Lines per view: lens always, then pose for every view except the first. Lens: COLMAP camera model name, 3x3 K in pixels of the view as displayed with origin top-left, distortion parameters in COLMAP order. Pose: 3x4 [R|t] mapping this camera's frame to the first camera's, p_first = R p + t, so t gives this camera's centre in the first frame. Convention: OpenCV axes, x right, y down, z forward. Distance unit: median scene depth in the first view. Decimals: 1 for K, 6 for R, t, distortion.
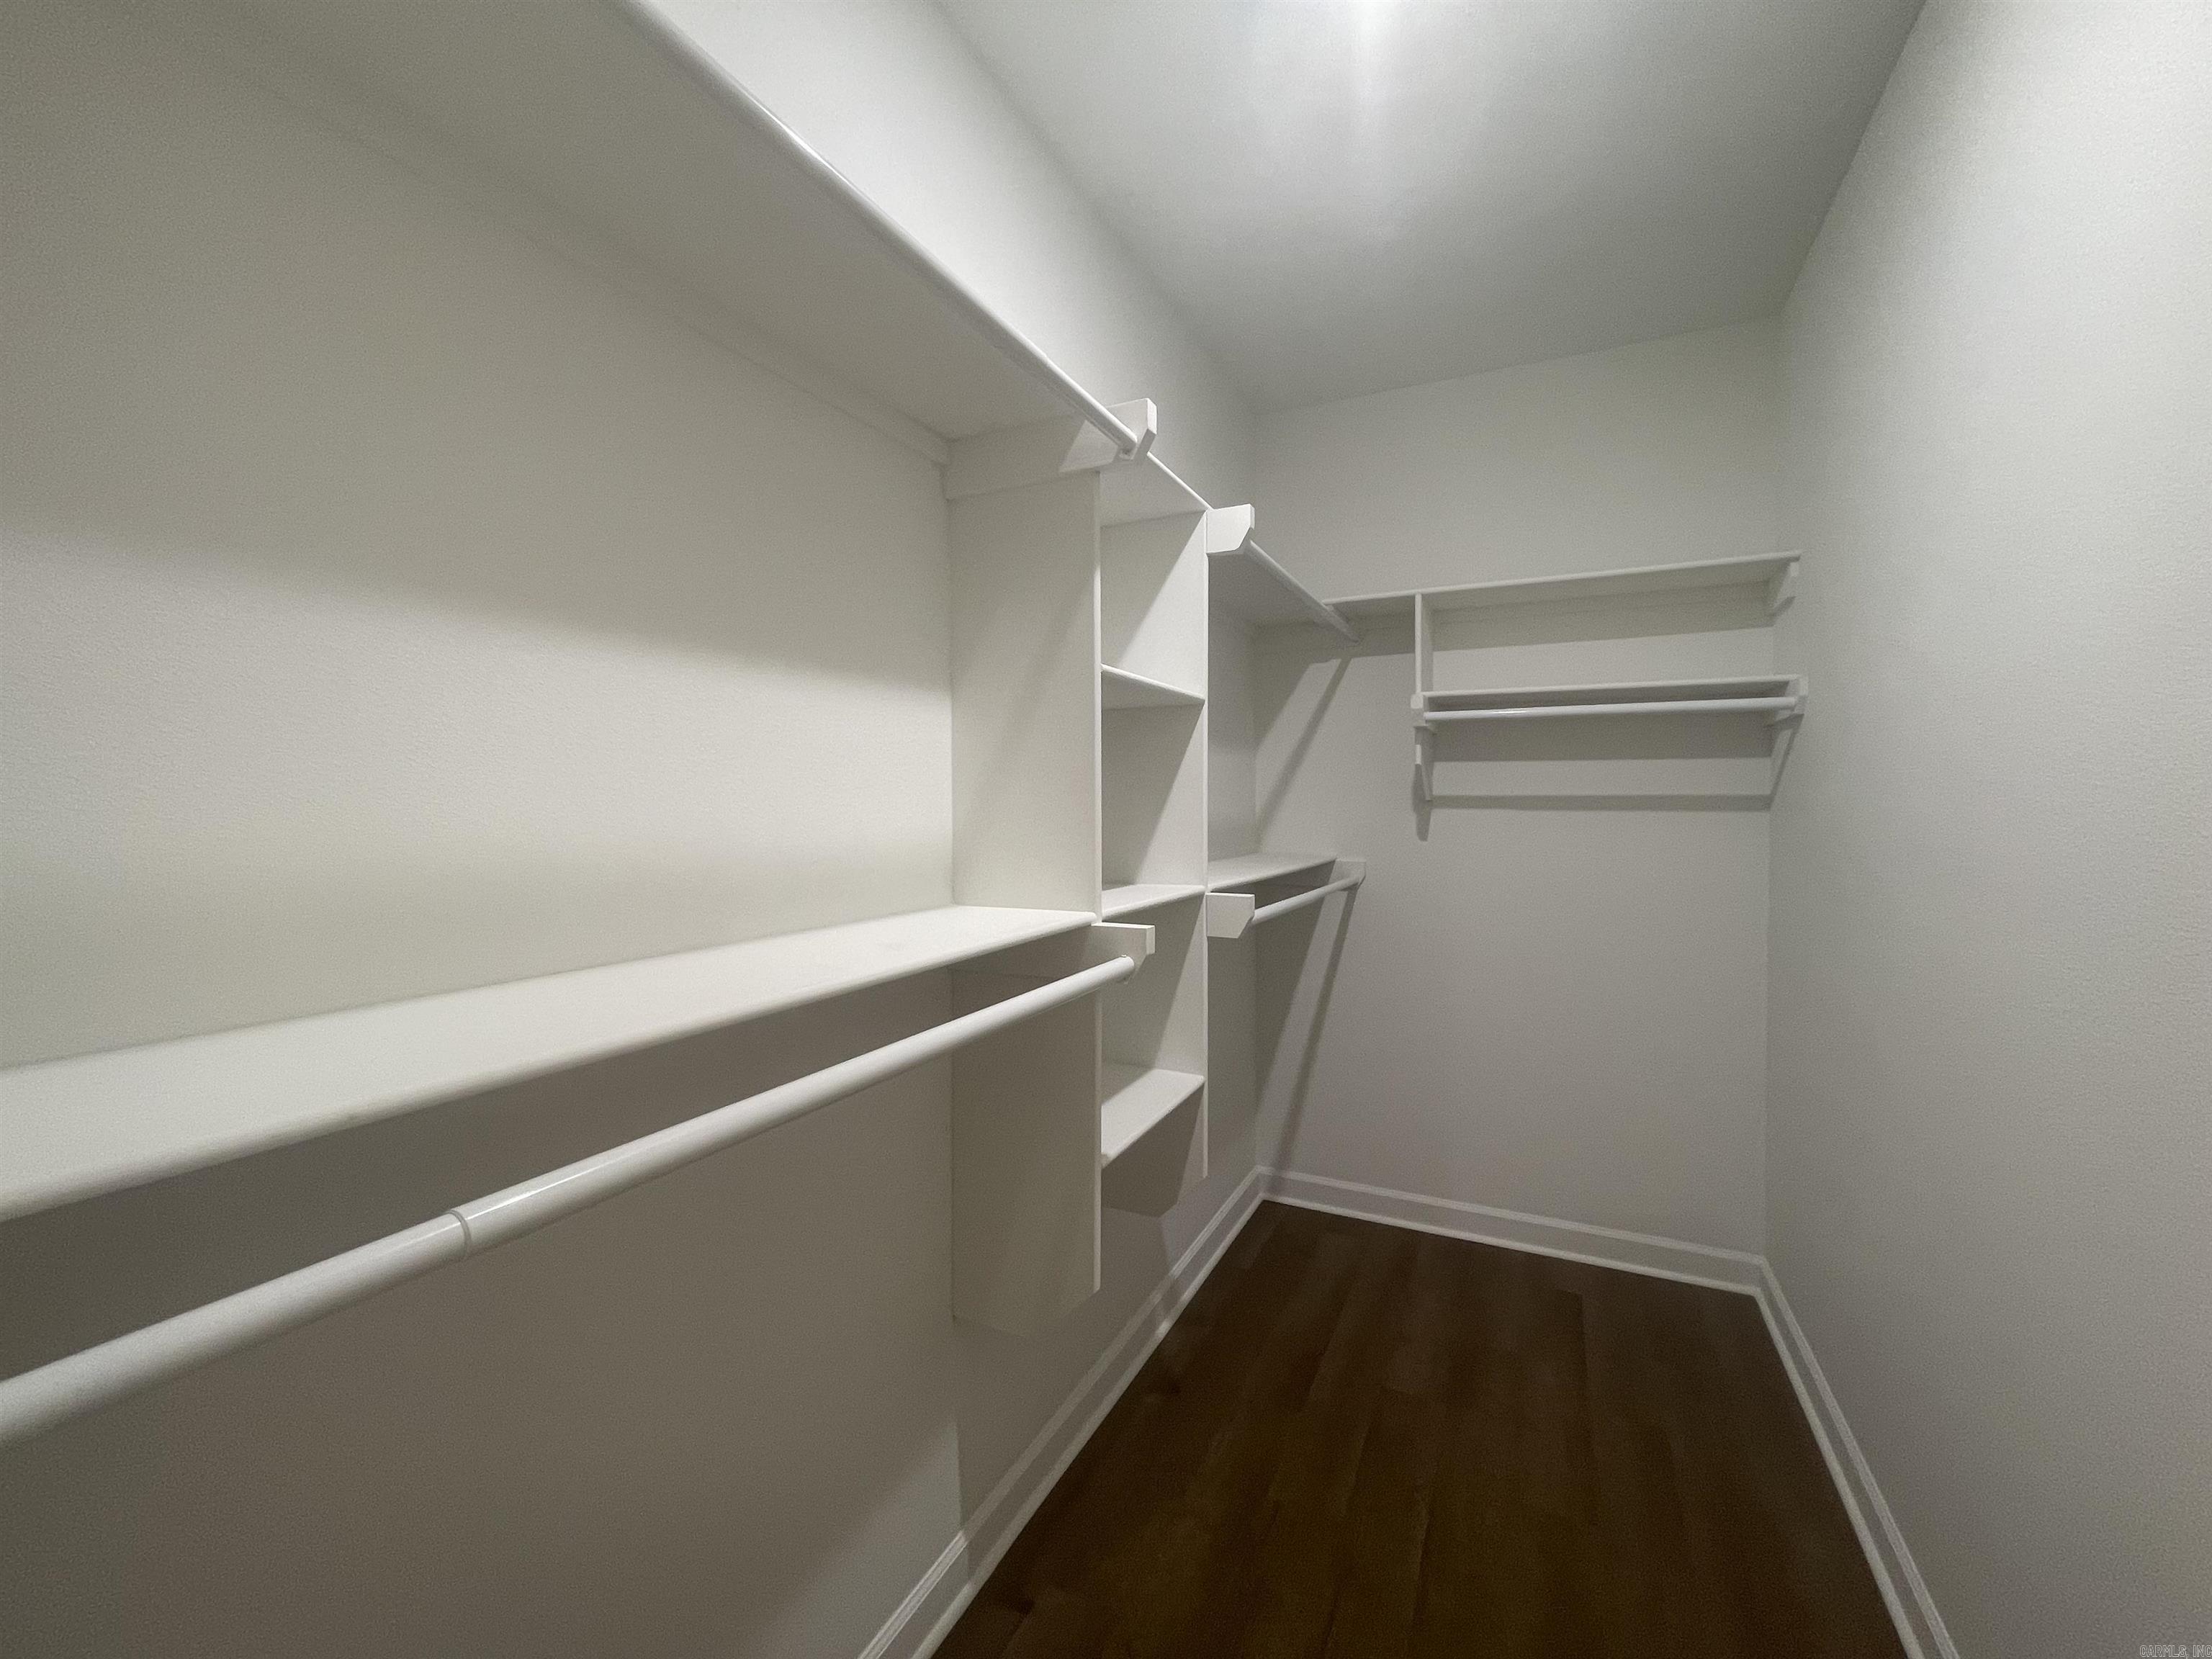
lens RADIAL K [[890.2, 0, 1115.2], [0, 890.2, 826.9], [0, 0, 1]] dist [-0.004256, 0.001468]
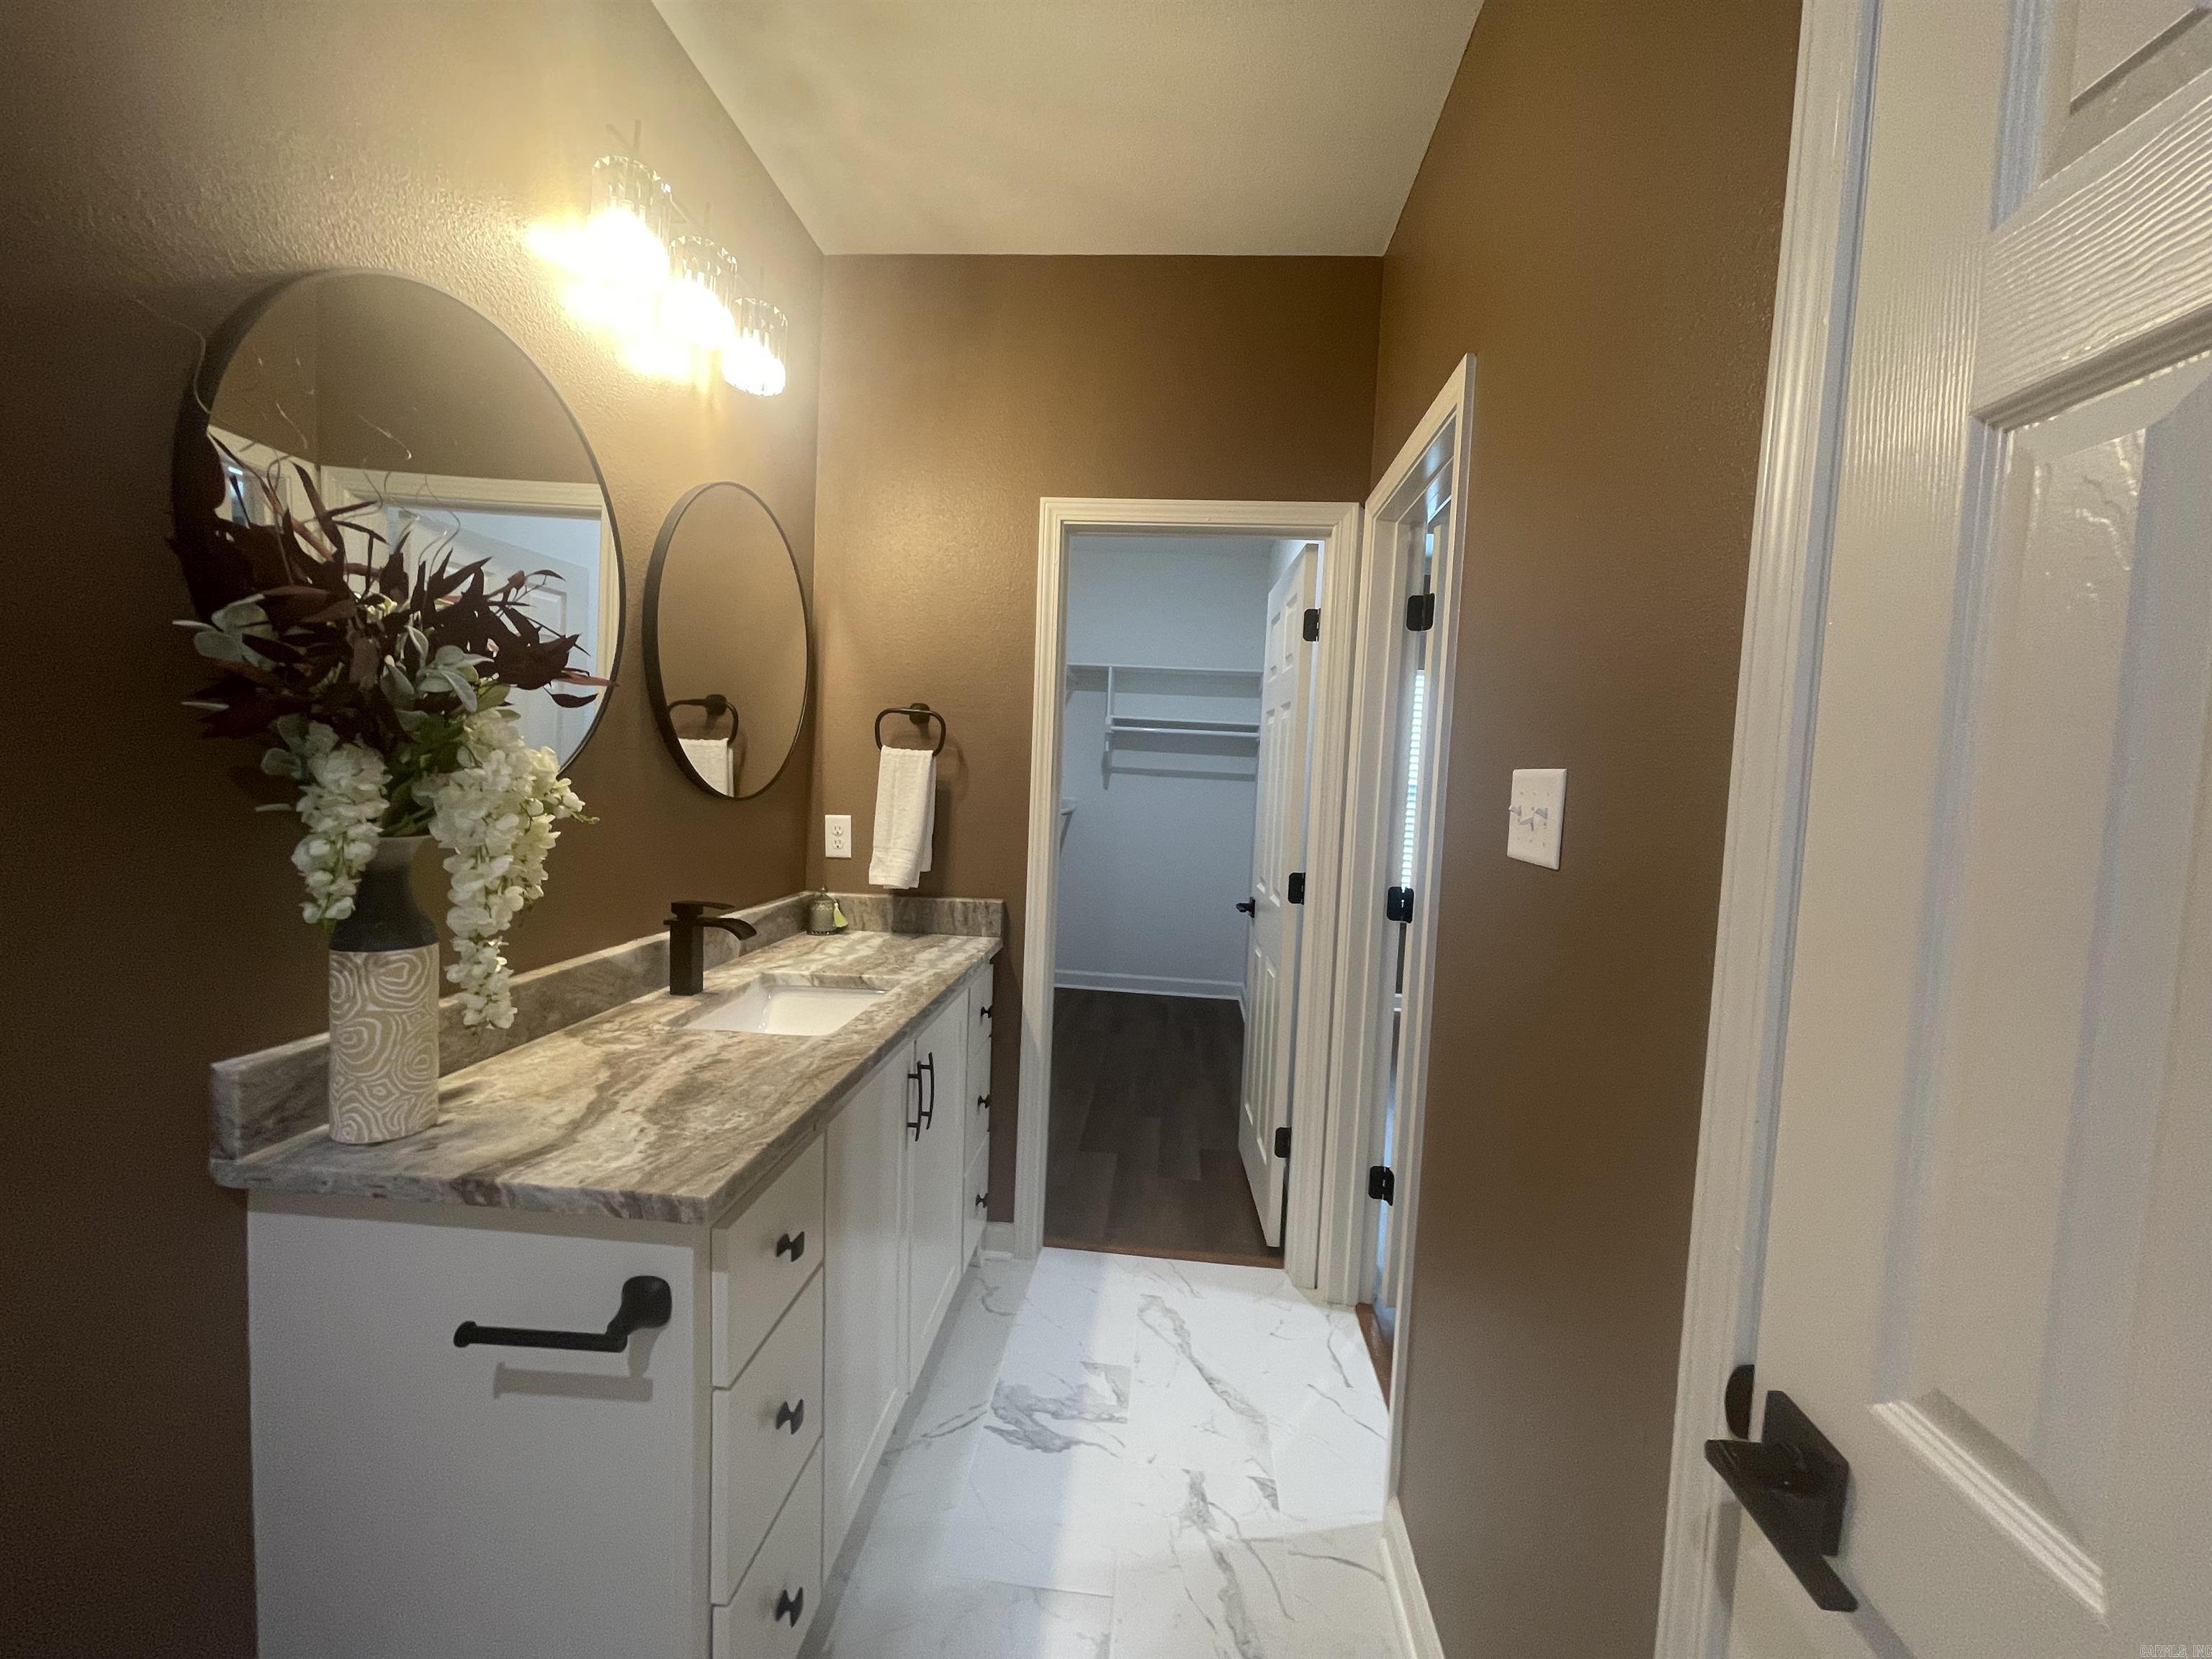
lens RADIAL K [[890.2, 0, 1112.7], [0, 890.2, 829.8], [0, 0, 1]] dist [-0.004256, 0.001468]
pose [[0.927927, 0.023912, 0.371994, -0.383706], [-0.044296, 0.997943, 0.046347, 0.012415], [-0.370121, -0.059485, 0.927077, -0.863505]]
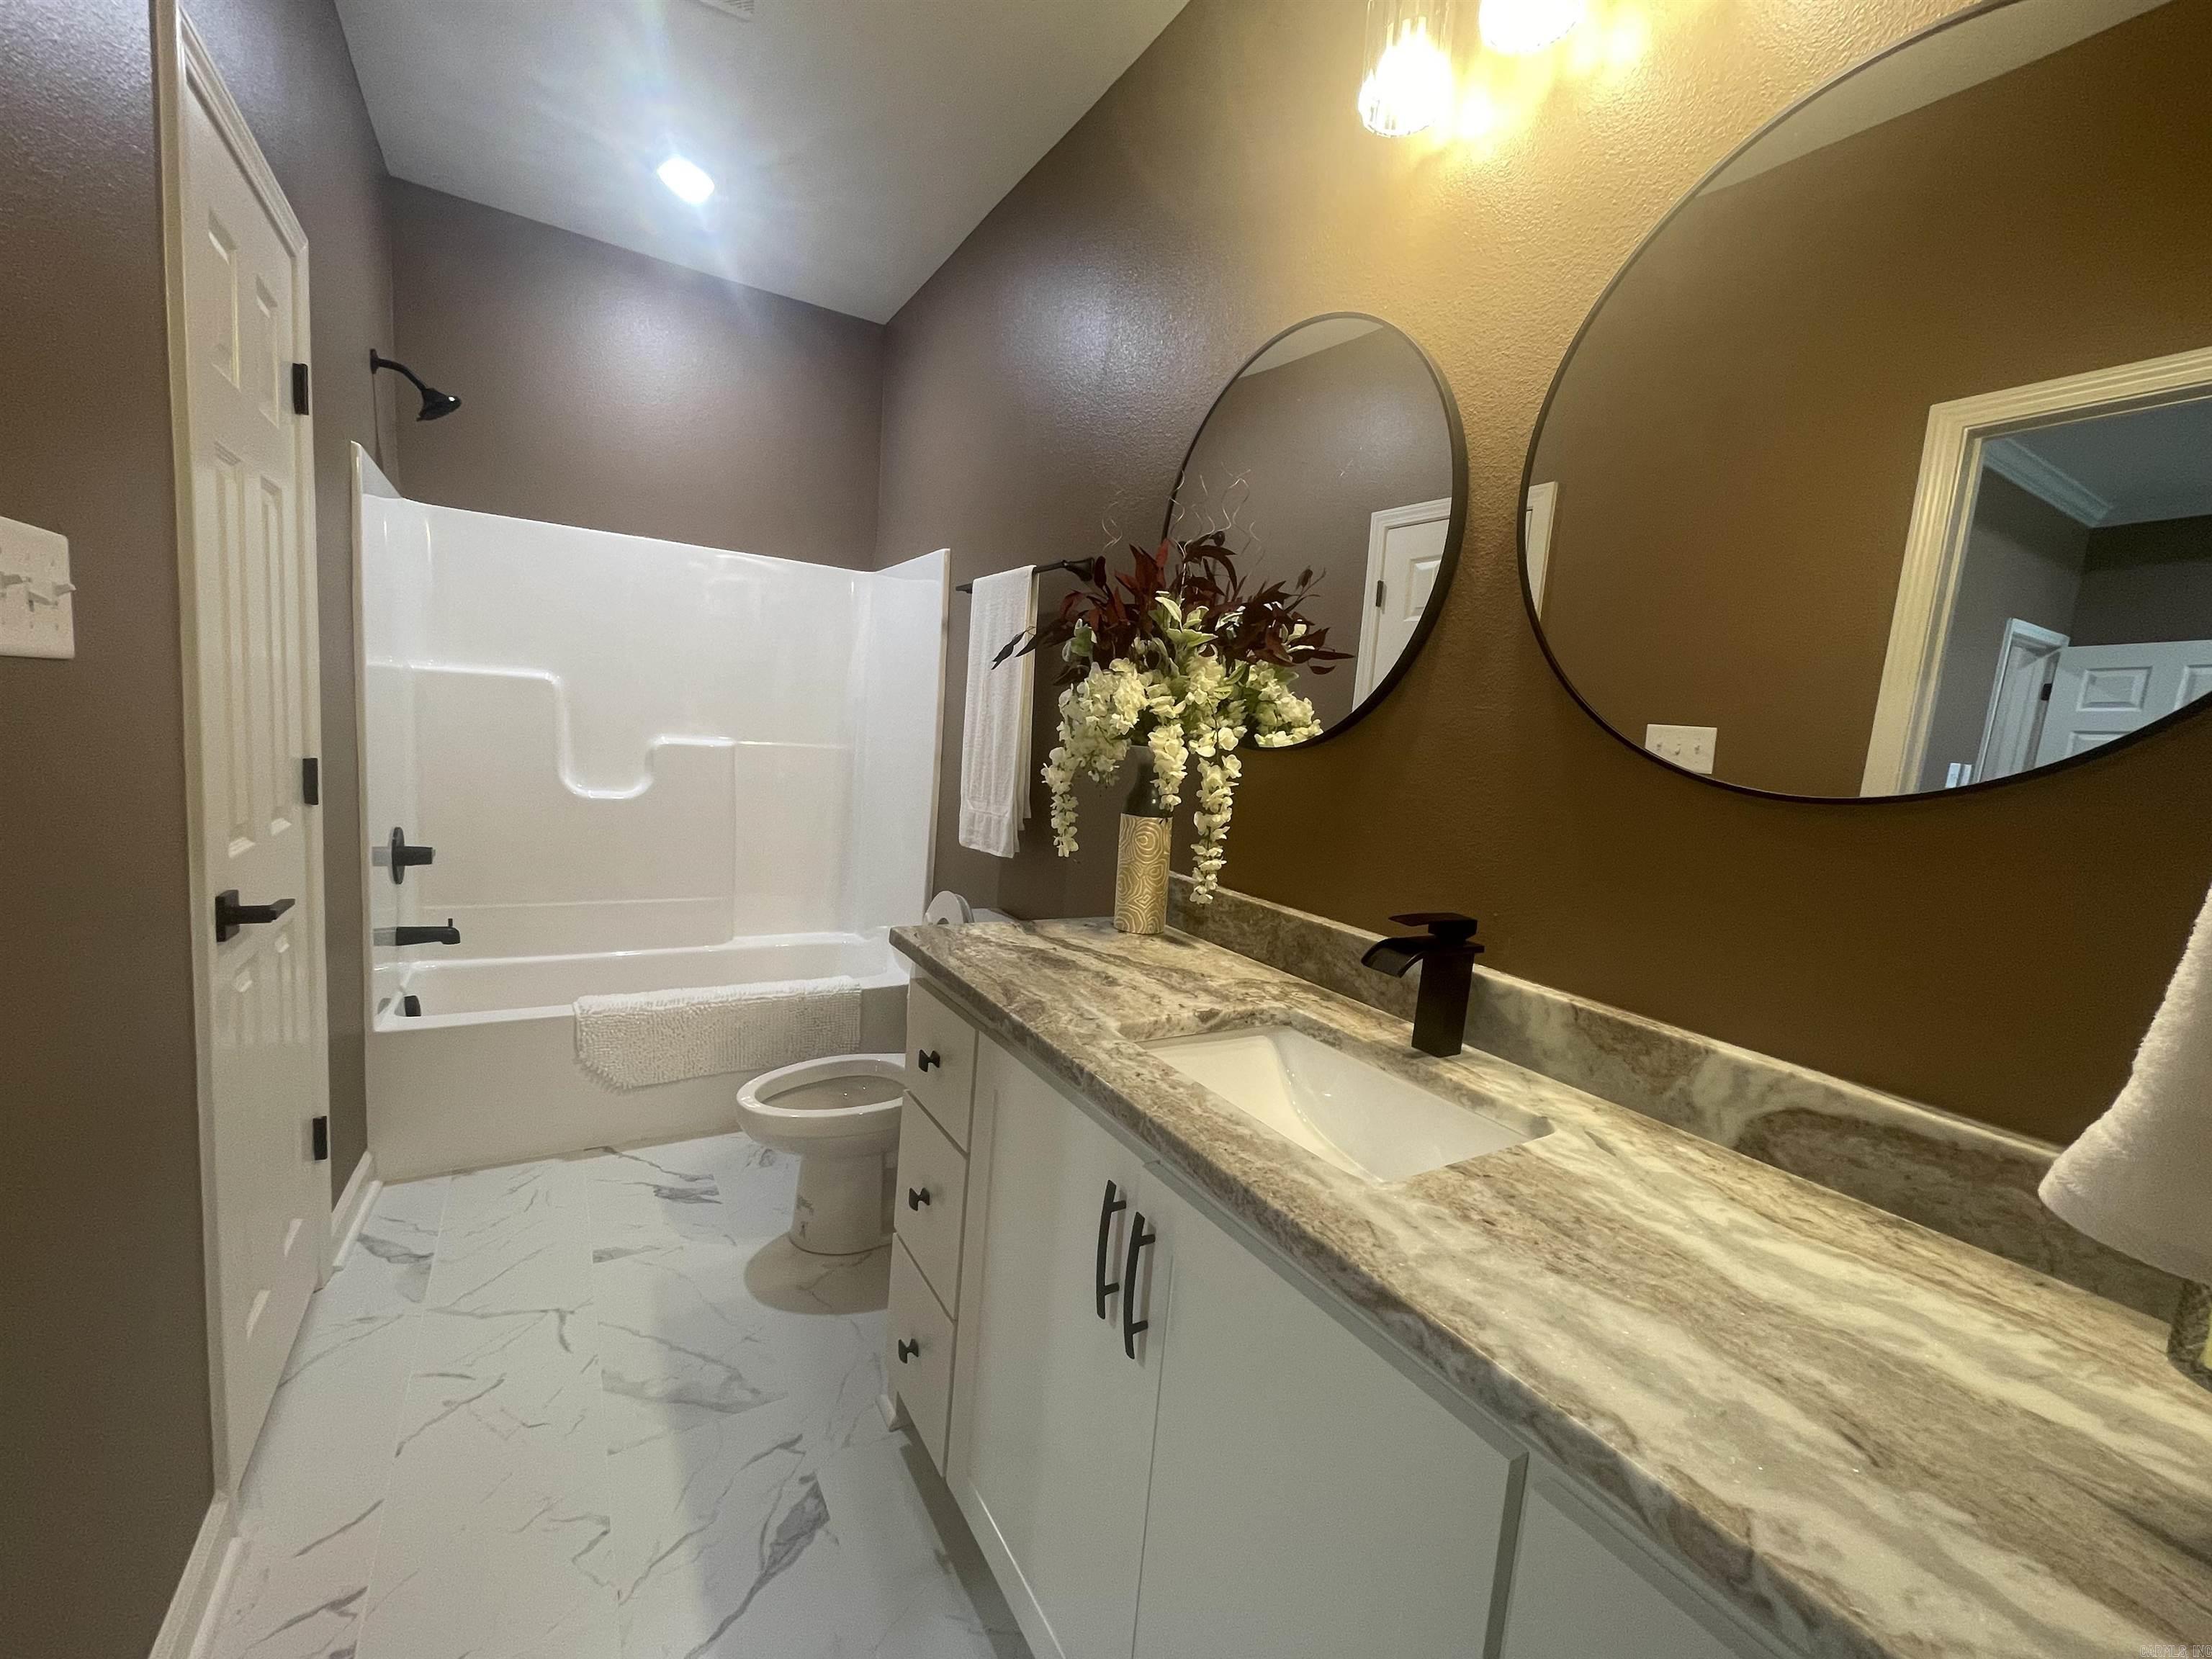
lens RADIAL K [[890.2, 0, 1107.1], [0, 890.2, 834.6], [0, 0, 1]] dist [-0.004256, 0.001468]
pose [[-0.540498, 0.061285, -0.839110, 1.053971], [-0.085036, 0.988257, 0.126952, 0.076721], [0.837037, 0.139972, -0.528940, 1.986285]]
